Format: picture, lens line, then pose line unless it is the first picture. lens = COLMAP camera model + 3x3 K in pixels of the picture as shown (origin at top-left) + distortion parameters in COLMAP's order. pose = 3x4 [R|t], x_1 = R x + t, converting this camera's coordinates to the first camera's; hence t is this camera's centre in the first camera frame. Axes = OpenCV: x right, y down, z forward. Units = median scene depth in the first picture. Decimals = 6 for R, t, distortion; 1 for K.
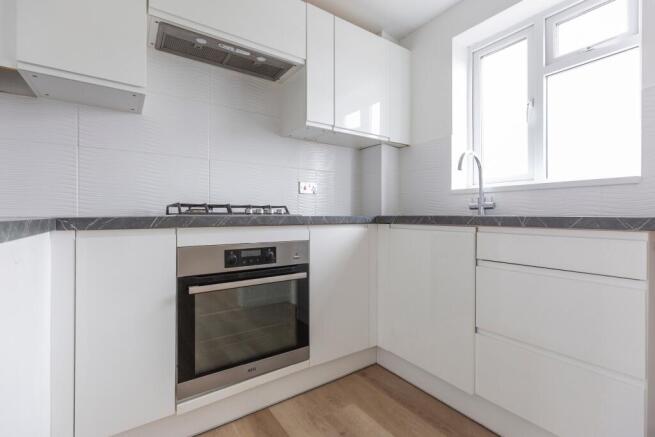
lens RADIAL K [[295.2, 0, 322.5], [0, 295.2, 214.3], [0, 0, 1]] dist [0.002466, -0.000616]
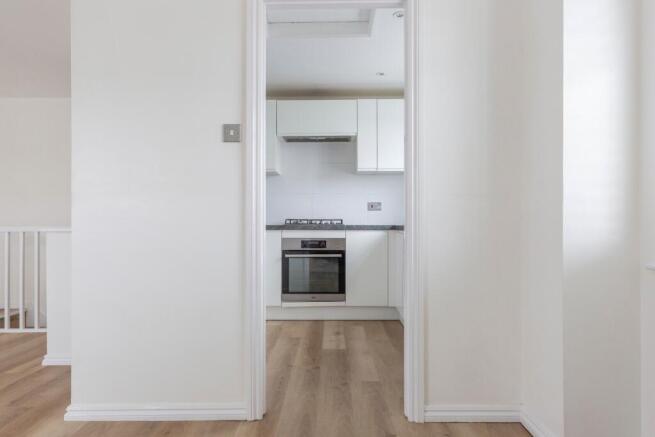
lens RADIAL K [[391.7, 0, 328.0], [0, 391.7, 217.3], [0, 0, 1]] dist [0.004349, -0.000746]
pose [[0.826536, -0.006191, -0.562850, 1.349295], [0.000112, 0.999941, -0.010834, -0.017863], [0.562884, 0.008891, 0.826488, -1.196911]]
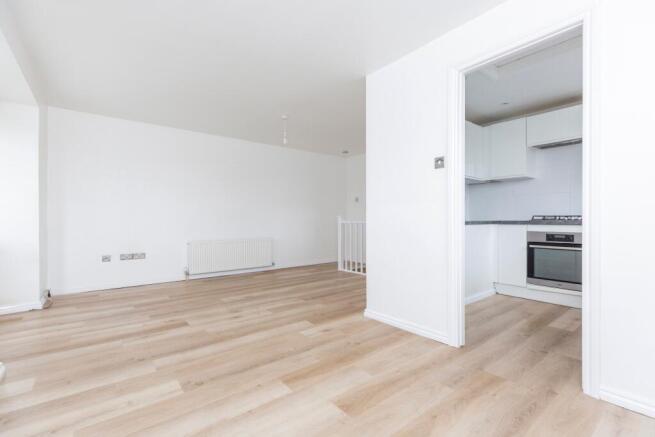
lens RADIAL K [[295.2, 0, 326.3], [0, 295.2, 220.3], [0, 0, 1]] dist [0.002466, -0.000616]
pose [[0.085354, 0.006626, -0.996329, 1.869330], [0.004322, 0.999966, 0.007021, -0.021261], [0.996341, -0.004906, 0.085322, -1.025230]]
